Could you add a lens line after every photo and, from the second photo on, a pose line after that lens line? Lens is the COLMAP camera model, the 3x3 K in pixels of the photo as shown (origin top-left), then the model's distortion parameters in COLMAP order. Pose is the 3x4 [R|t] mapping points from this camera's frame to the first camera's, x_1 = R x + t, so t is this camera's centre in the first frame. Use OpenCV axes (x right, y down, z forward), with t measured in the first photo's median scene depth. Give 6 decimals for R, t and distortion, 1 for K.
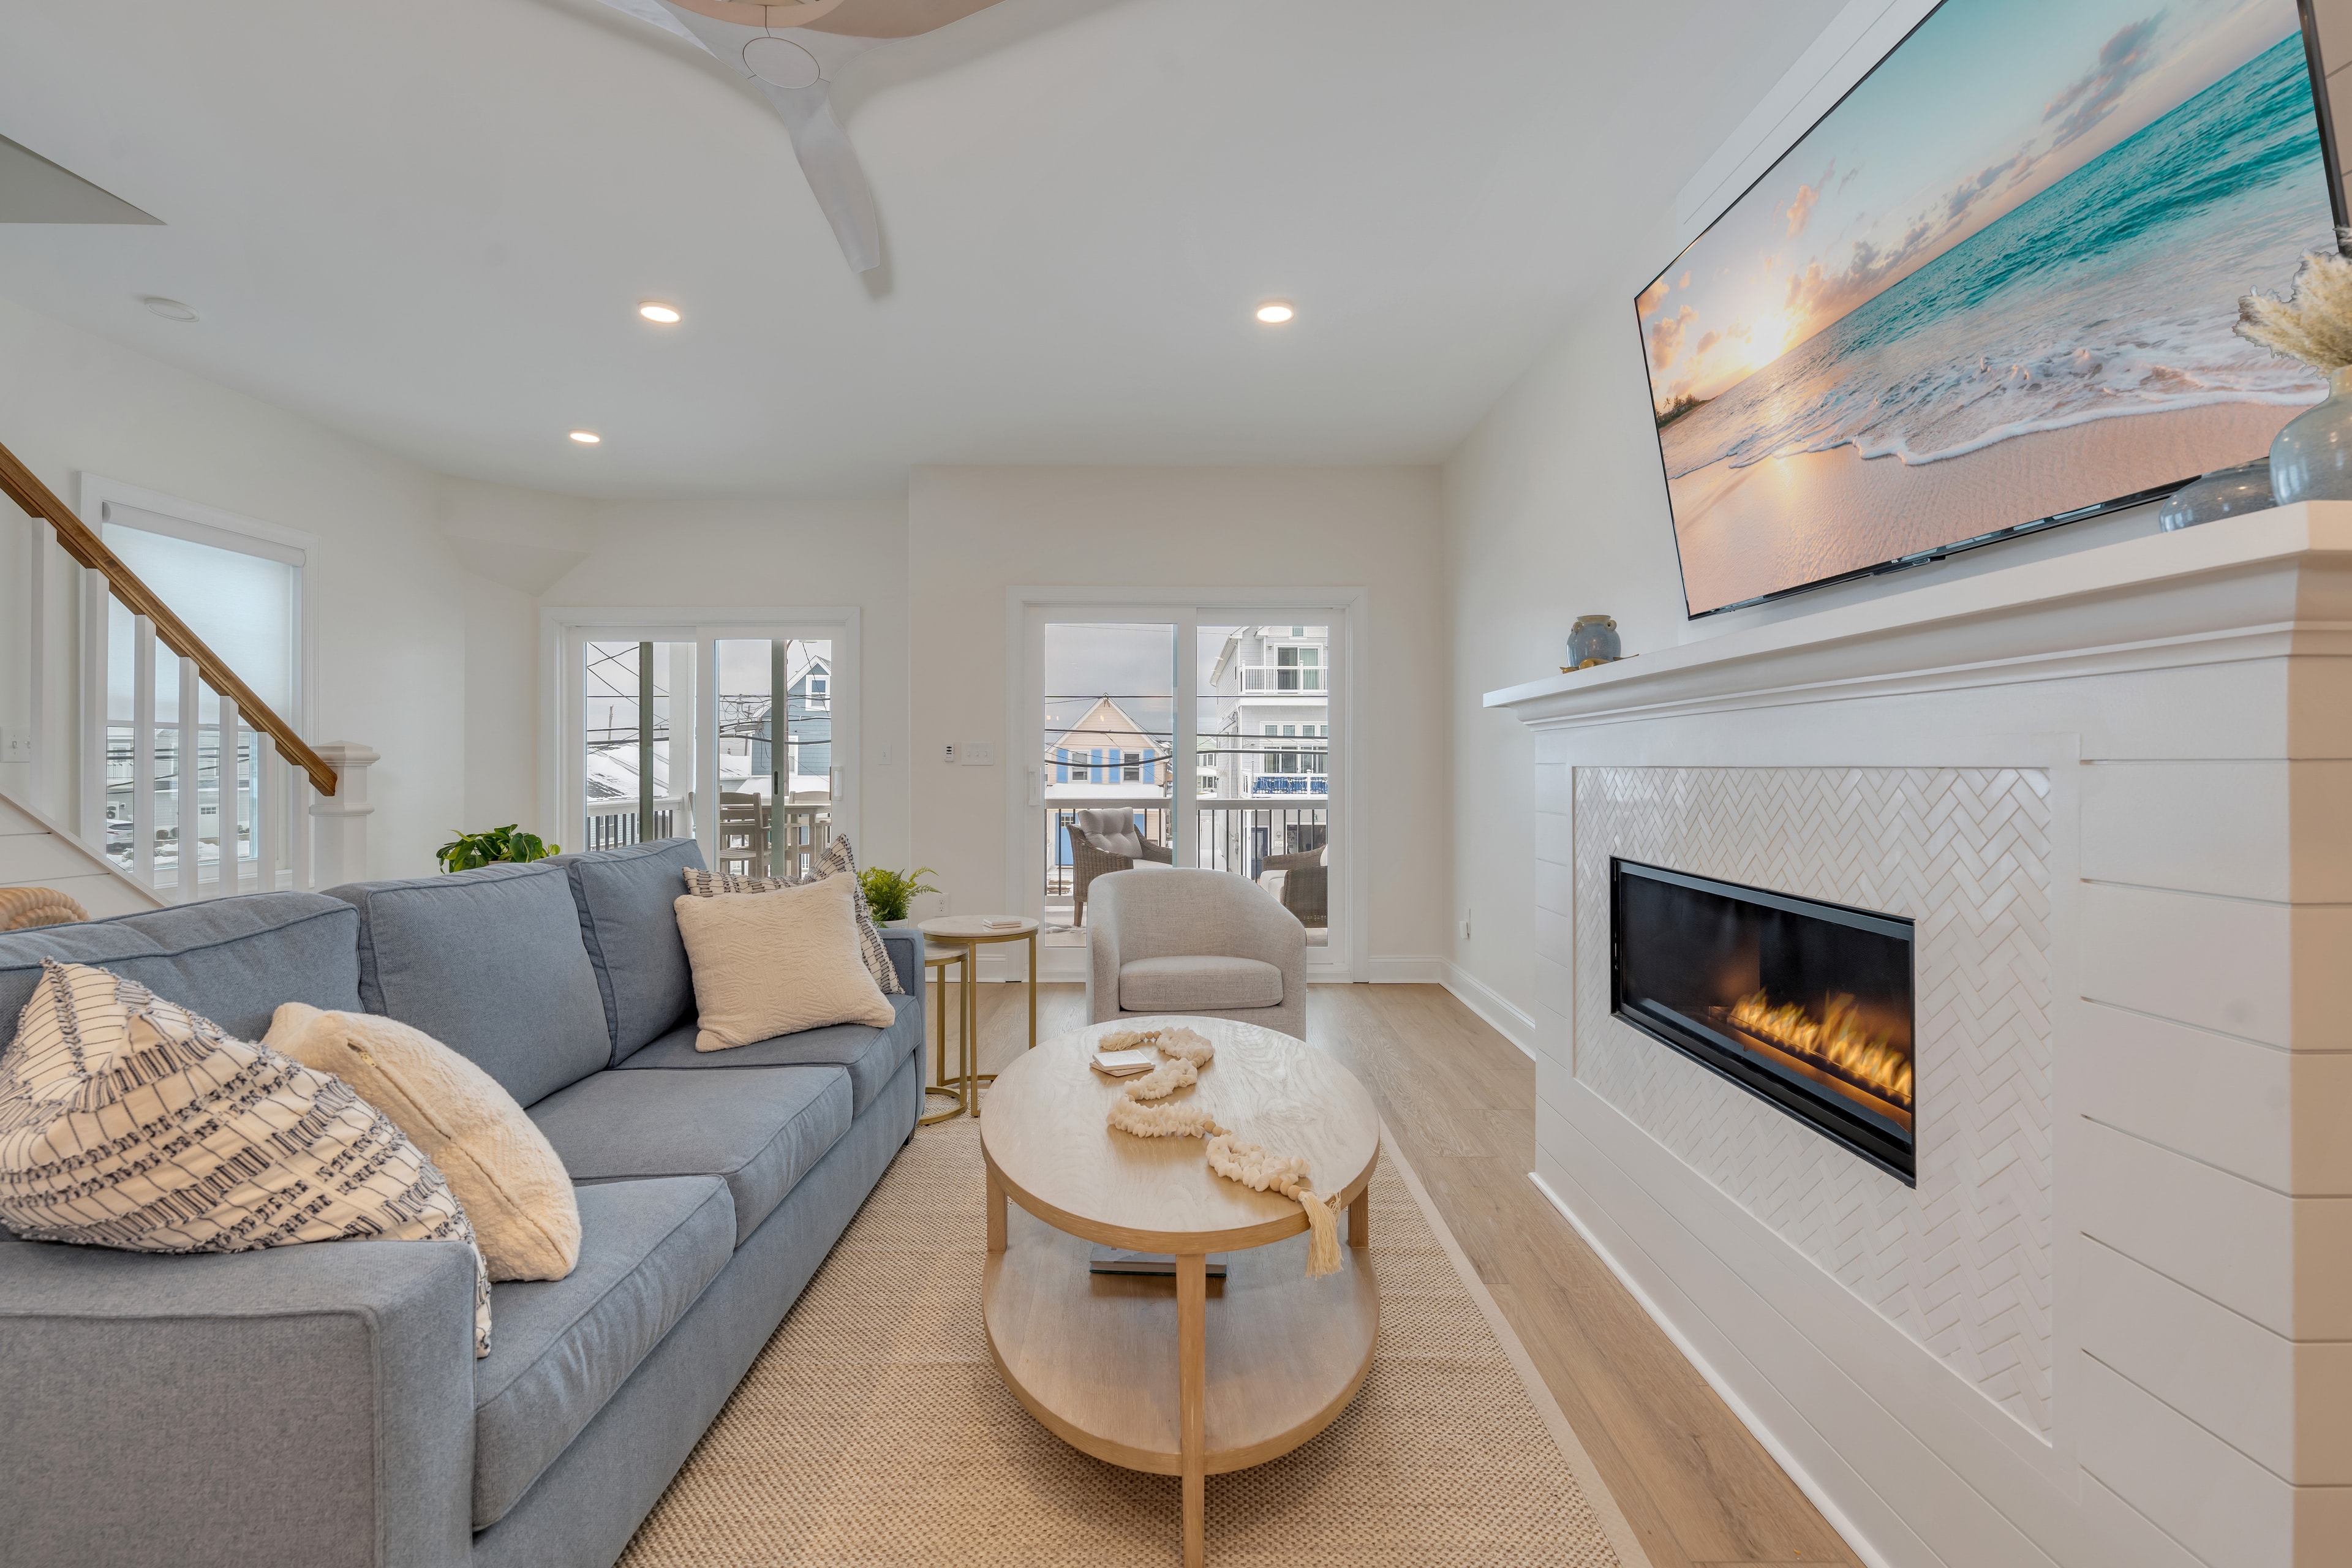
lens RADIAL K [[1016.5, 0, 1176.0], [0, 1016.5, 784.0], [0, 0, 1]] dist [-0.001045, -0.000088]
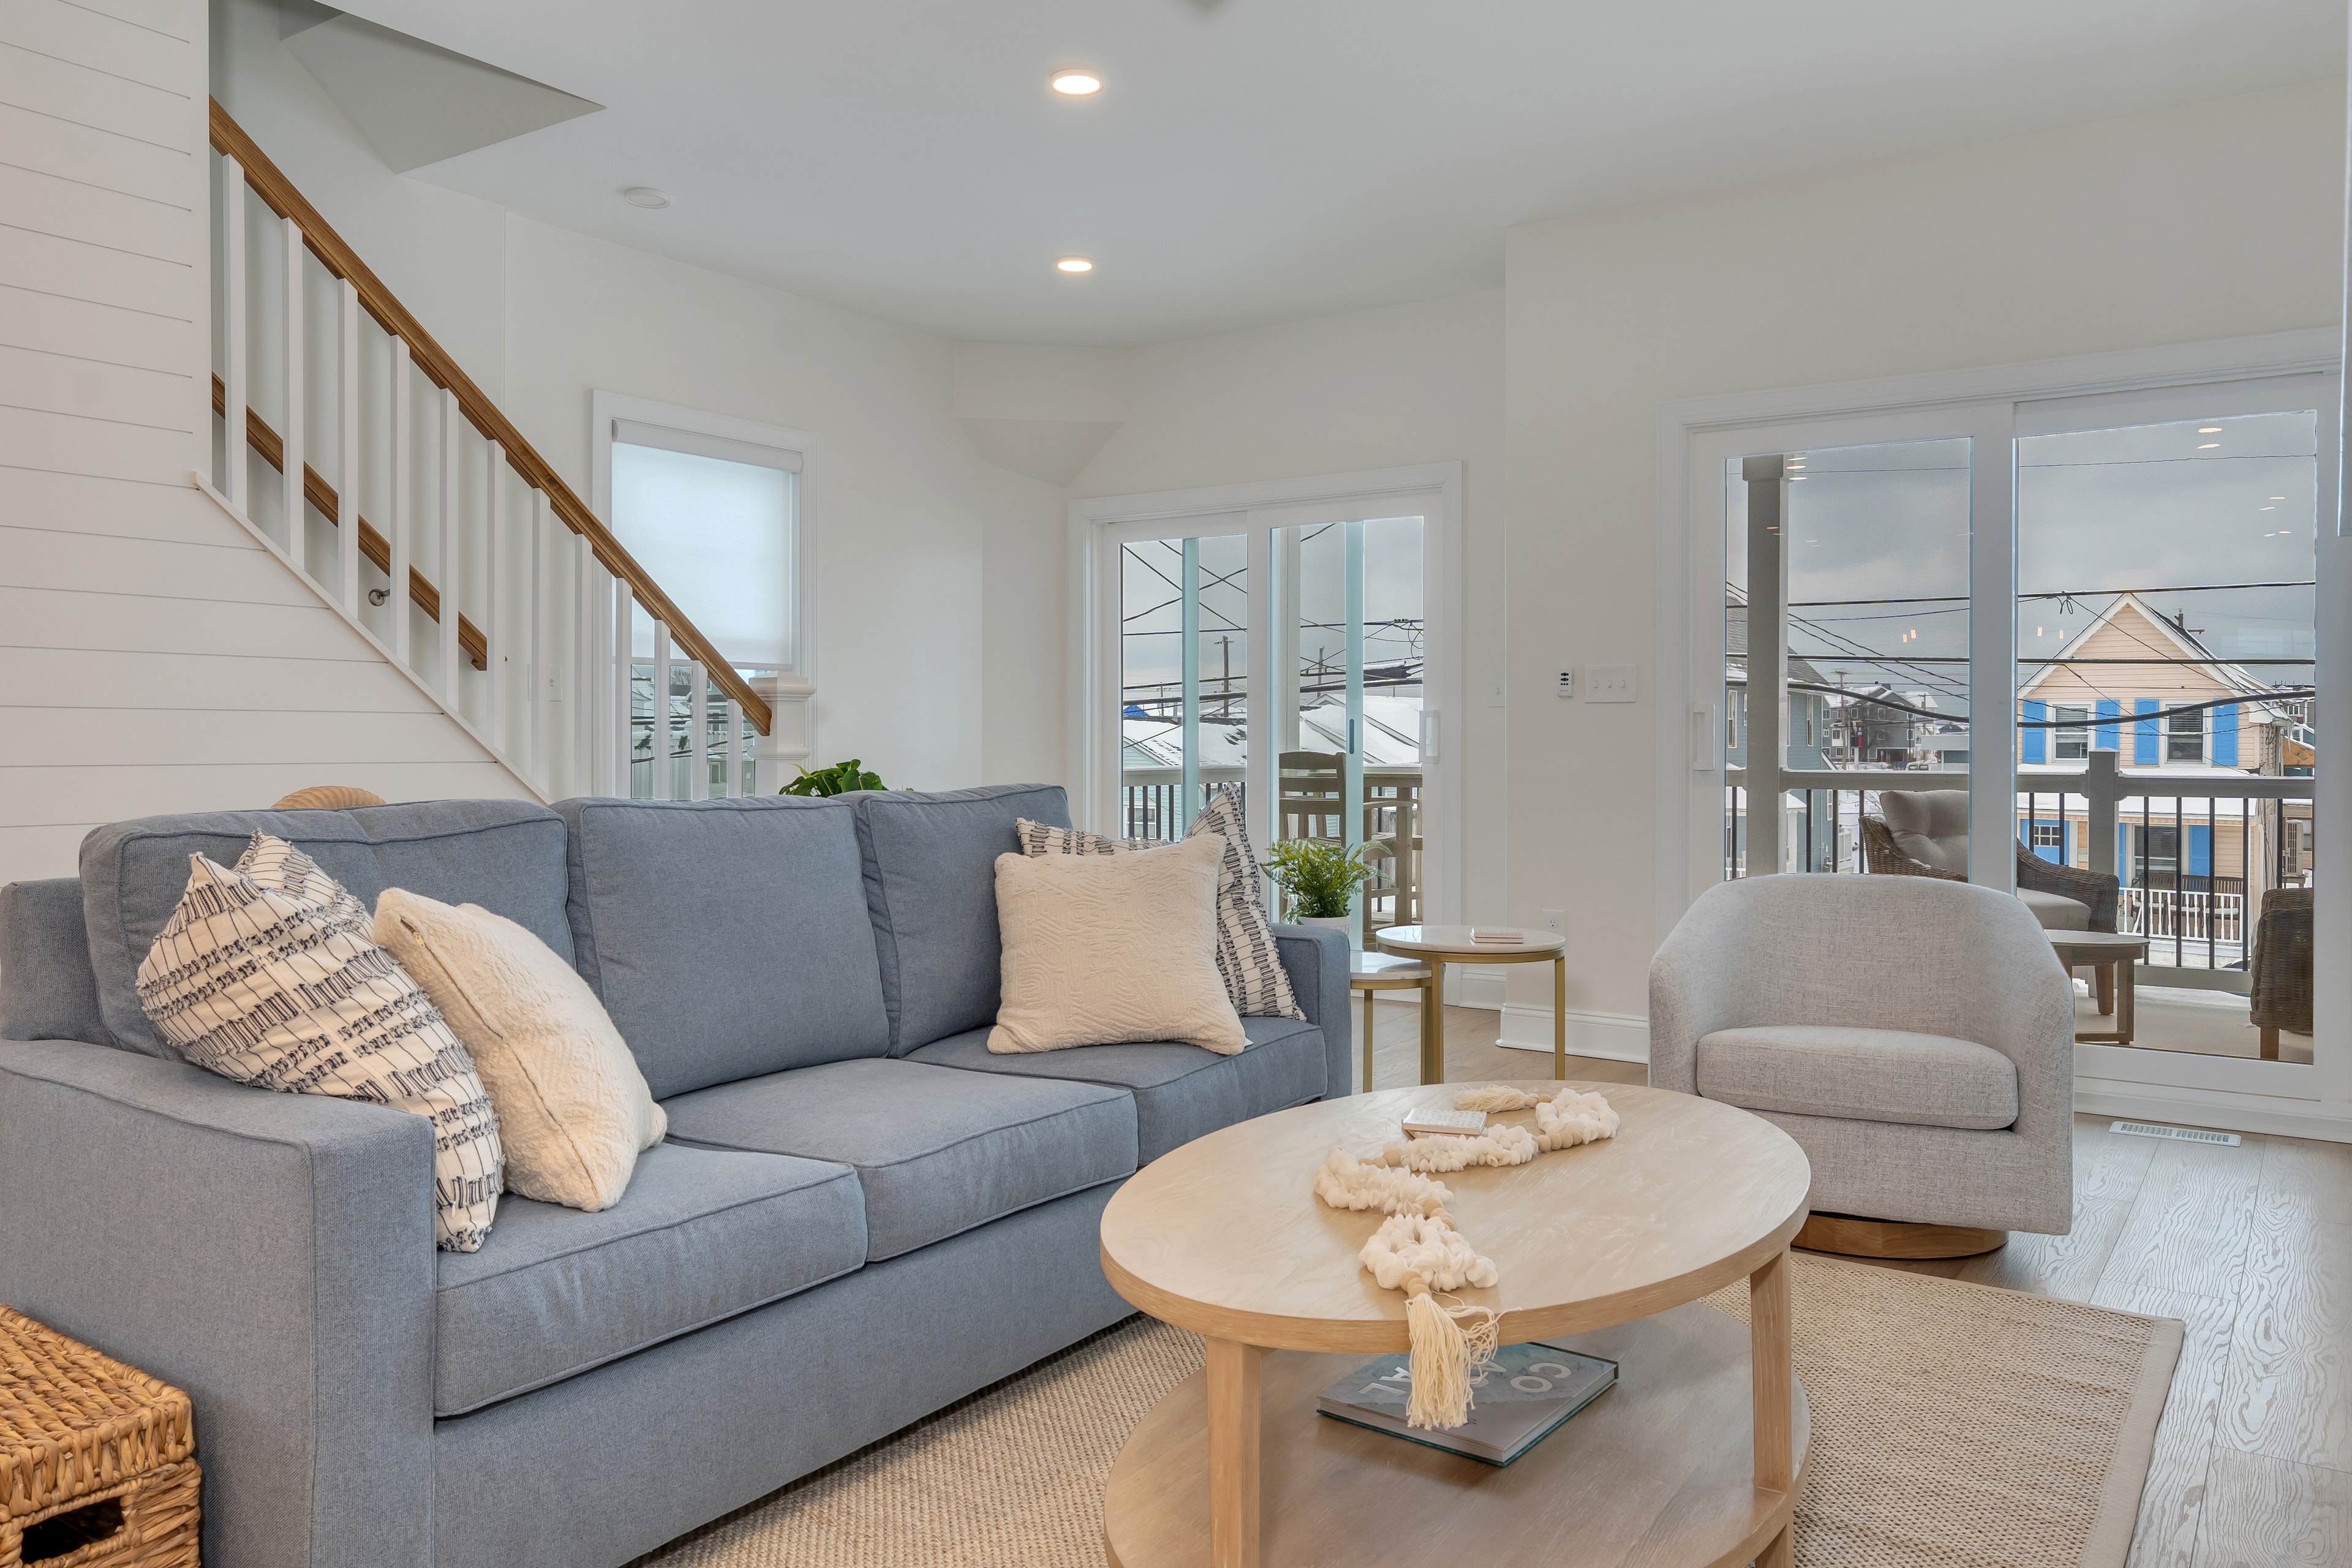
lens RADIAL K [[1708.0, 0, 1176.0], [0, 1708.0, 784.0], [0, 0, 1]] dist [0.002302, 0.004141]
pose [[0.820108, 0.013961, -0.572038, 0.799364], [-0.009270, 0.999895, 0.011114, 0.097430], [0.572134, -0.003812, 0.820152, 0.055253]]
